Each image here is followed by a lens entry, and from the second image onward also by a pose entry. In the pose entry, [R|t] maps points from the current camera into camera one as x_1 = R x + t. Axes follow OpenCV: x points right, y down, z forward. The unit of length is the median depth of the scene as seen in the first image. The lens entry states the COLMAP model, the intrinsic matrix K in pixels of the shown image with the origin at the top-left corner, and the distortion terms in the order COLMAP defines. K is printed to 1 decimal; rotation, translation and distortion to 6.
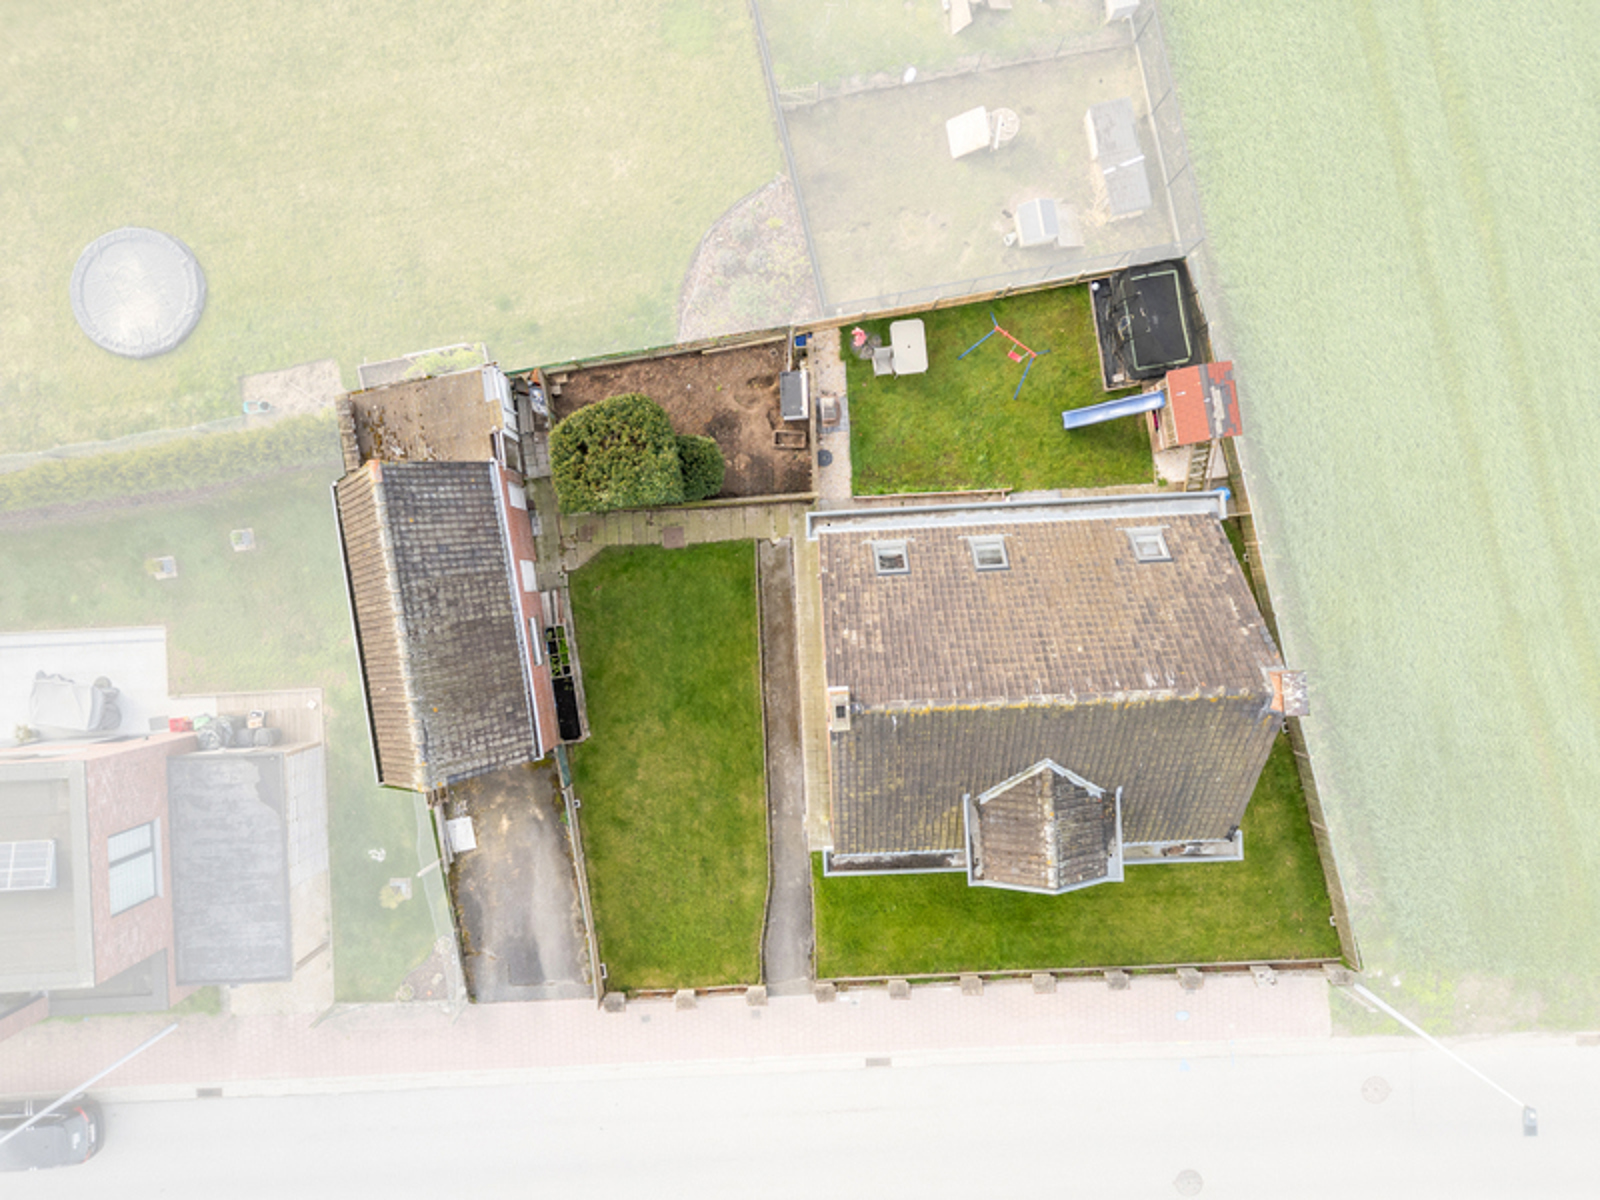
lens RADIAL K [[1110.6, 0, 800.0], [0, 1110.6, 600.0], [0, 0, 1]] dist [0.068185, -0.046758]
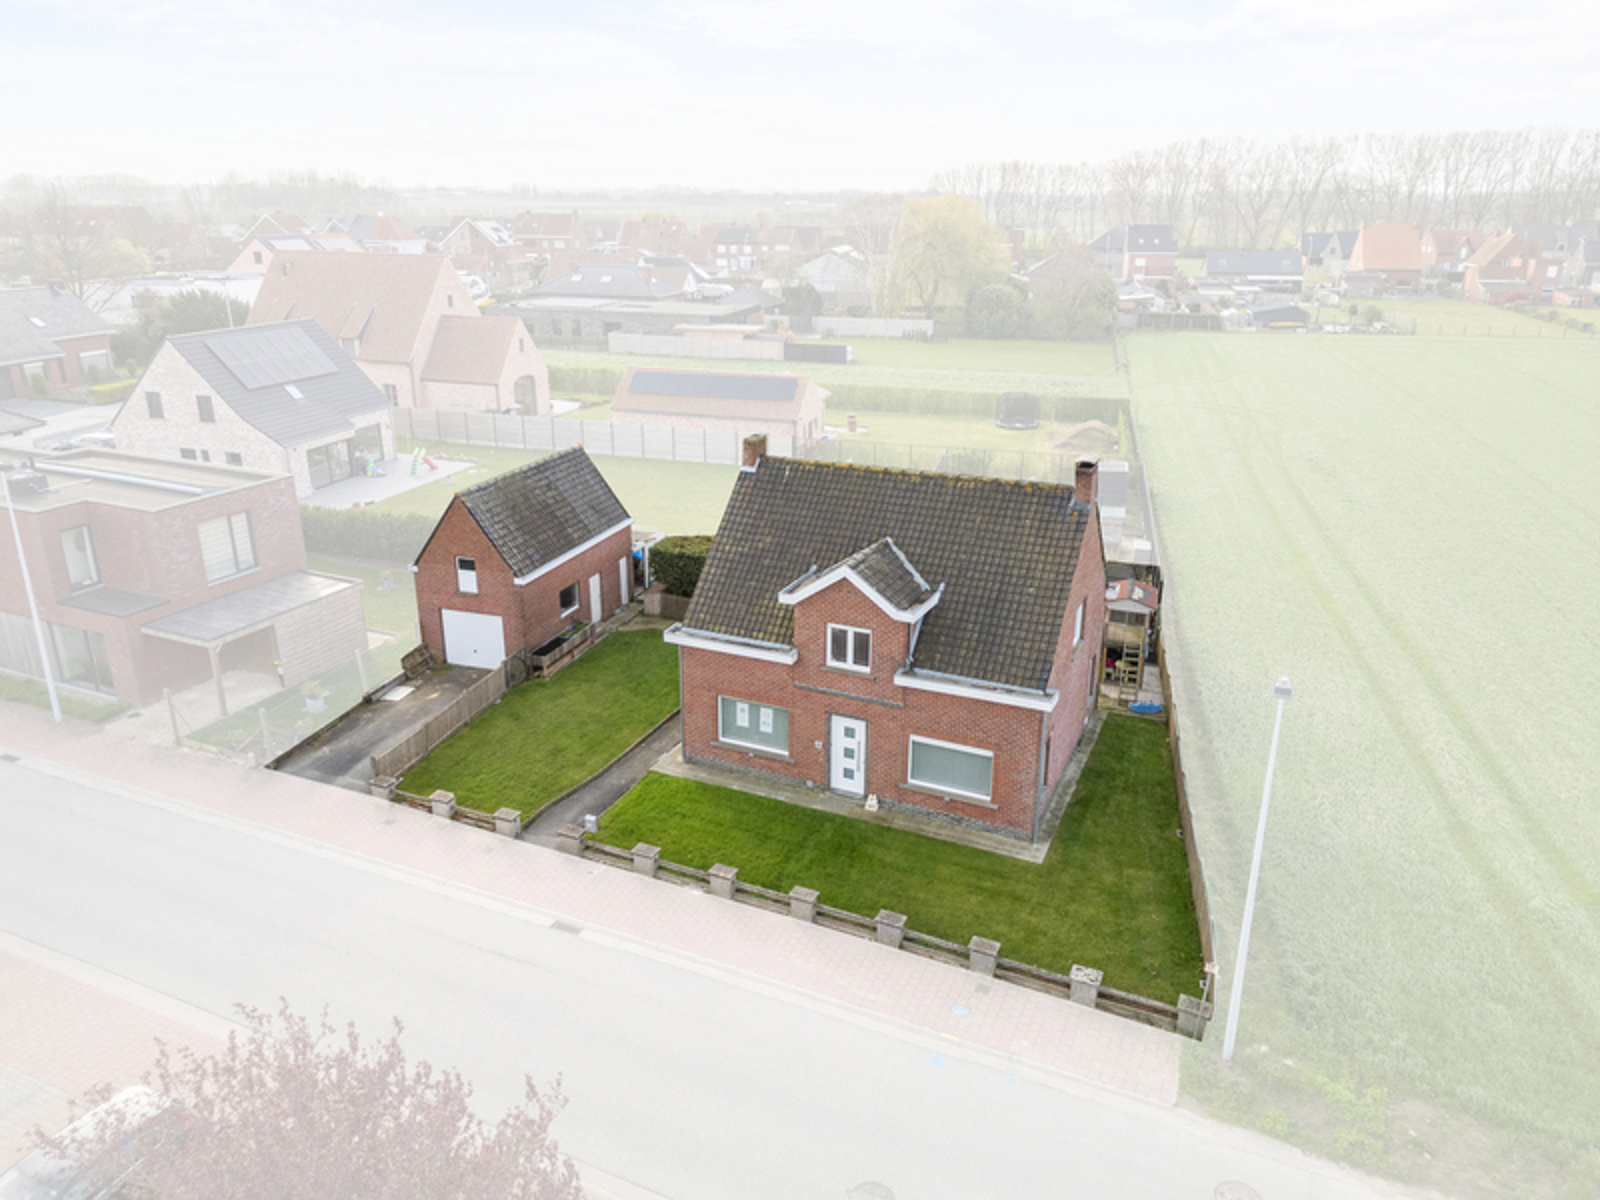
lens RADIAL K [[1110.6, 0, 800.0], [0, 1110.6, 600.0], [0, 0, 1]] dist [0.068185, -0.046758]
pose [[0.889125, 0.165034, -0.426872, 0.511531], [-0.457574, 0.302087, -0.836283, 0.928358], [-0.009063, 0.938886, 0.344109, 0.528690]]
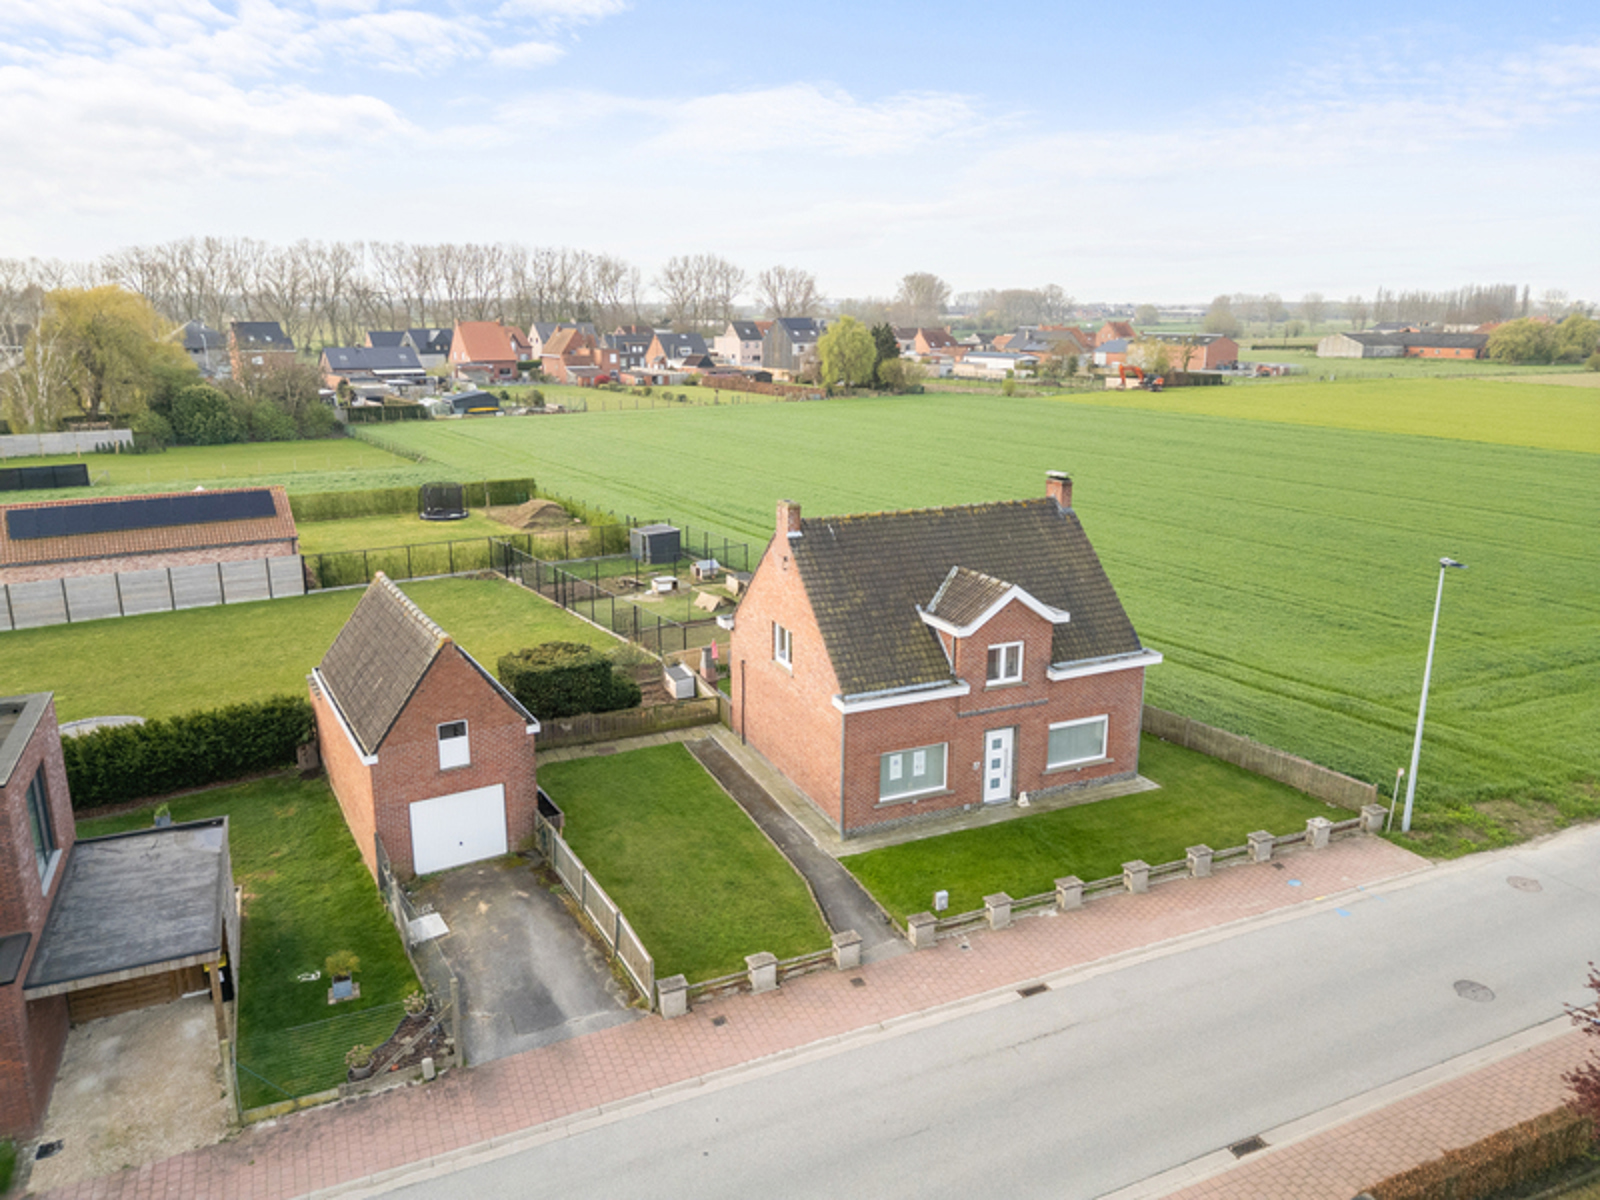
lens RADIAL K [[1119.8, 0, 800.0], [0, 1119.8, 600.0], [0, 0, 1]] dist [0.053449, -0.037637]
pose [[0.926314, -0.087065, 0.366555, -0.332311], [0.376627, 0.239112, -0.894973, 0.977429], [-0.009726, 0.967081, 0.254284, 0.567327]]
